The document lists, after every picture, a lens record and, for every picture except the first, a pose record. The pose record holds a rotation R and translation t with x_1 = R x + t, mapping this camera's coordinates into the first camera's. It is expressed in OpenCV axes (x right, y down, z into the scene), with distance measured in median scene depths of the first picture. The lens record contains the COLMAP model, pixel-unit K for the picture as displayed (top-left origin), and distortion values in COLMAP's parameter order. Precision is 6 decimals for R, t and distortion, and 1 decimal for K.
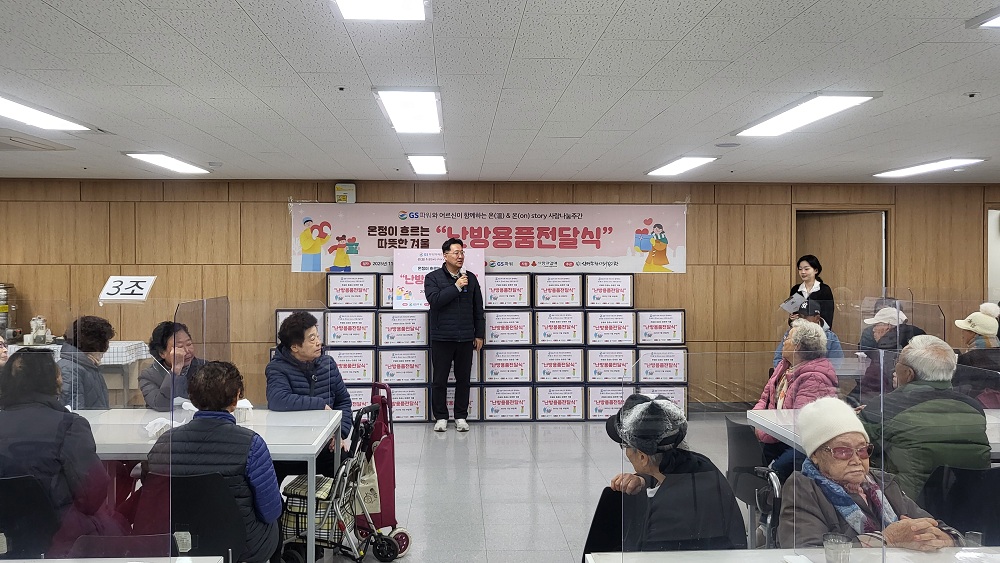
lens RADIAL K [[767.6, 0, 498.1], [0, 767.6, 278.9], [0, 0, 1]] dist [0.005817, 0.000119]
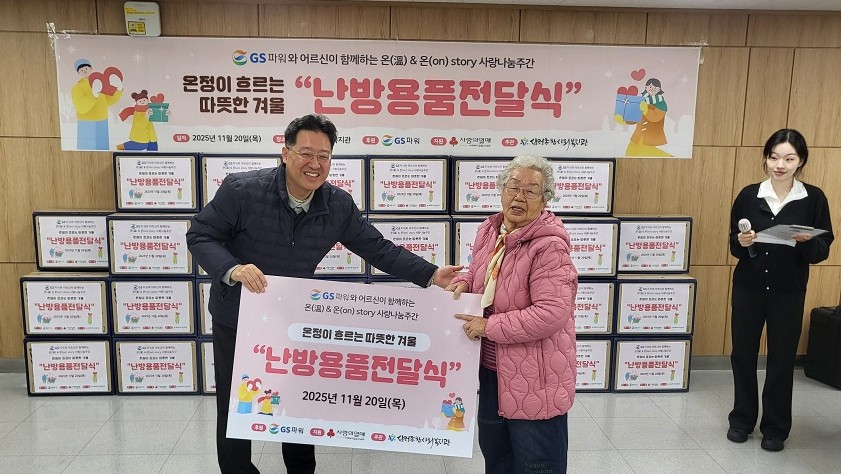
lens RADIAL K [[603.4, 0, 418.7], [0, 603.4, 243.2], [0, 0, 1]] dist [-0.013955, 0.005266]
pose [[0.999921, 0.010461, 0.006961, 0.015807], [-0.011433, 0.987265, 0.158672, -0.015157], [-0.005212, -0.158739, 0.987307, 0.506279]]
